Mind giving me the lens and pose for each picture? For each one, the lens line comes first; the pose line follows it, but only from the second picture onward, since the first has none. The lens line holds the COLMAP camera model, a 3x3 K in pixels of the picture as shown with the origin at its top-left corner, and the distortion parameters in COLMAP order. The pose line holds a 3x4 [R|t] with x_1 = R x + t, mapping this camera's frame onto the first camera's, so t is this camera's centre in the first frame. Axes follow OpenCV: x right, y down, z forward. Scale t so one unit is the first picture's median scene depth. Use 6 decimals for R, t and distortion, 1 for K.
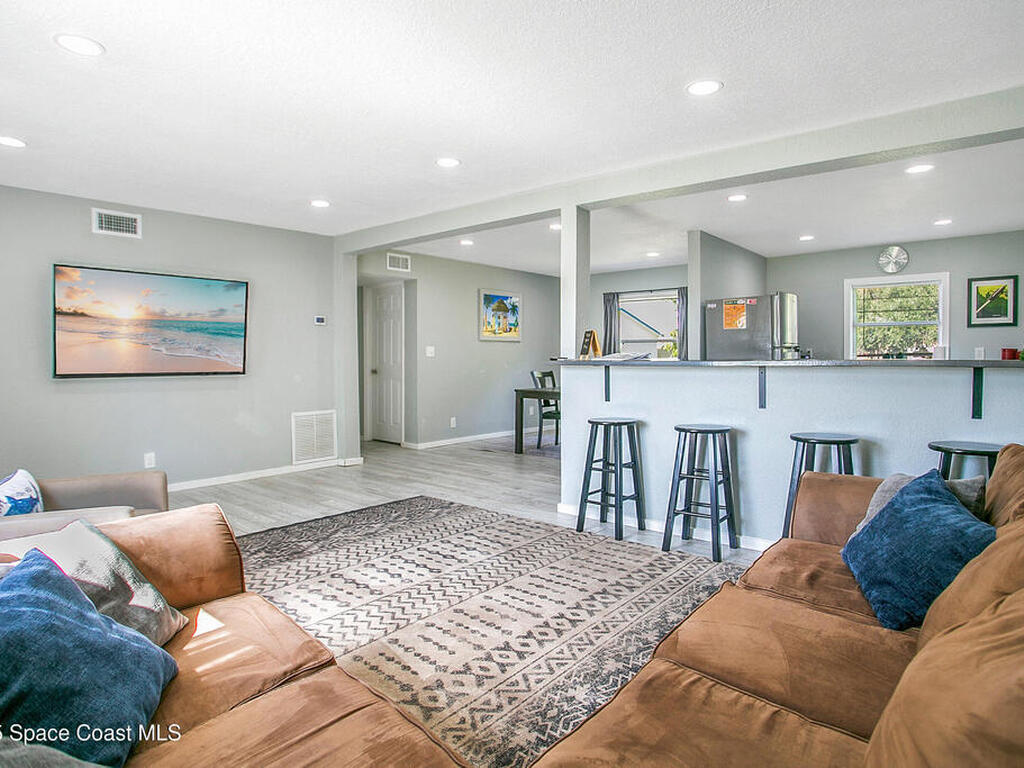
lens RADIAL K [[581.4, 0, 512.0], [0, 581.4, 384.0], [0, 0, 1]] dist [-0.092690, 0.051471]
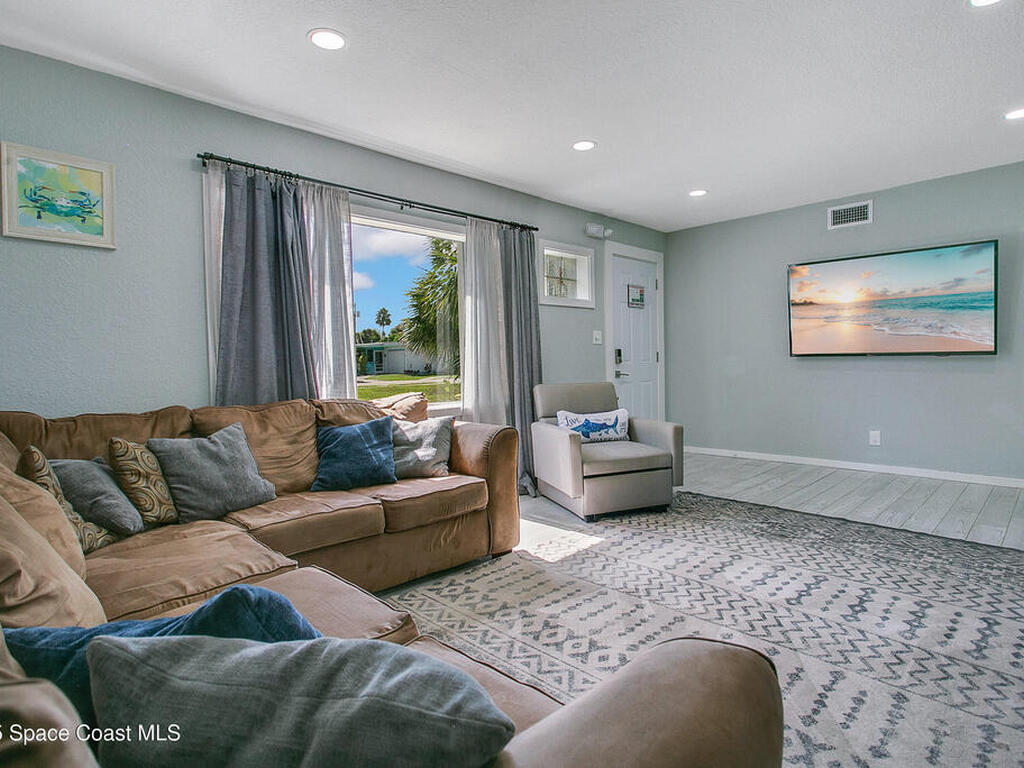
lens RADIAL K [[553.0, 0, 533.4], [0, 553.0, 379.8], [0, 0, 1]] dist [-0.001997, 0.000142]
pose [[-0.071412, 0.041066, -0.996601, 0.563188], [-0.024930, 0.998767, 0.042942, 0.002607], [0.997135, 0.027912, -0.070300, 0.628720]]
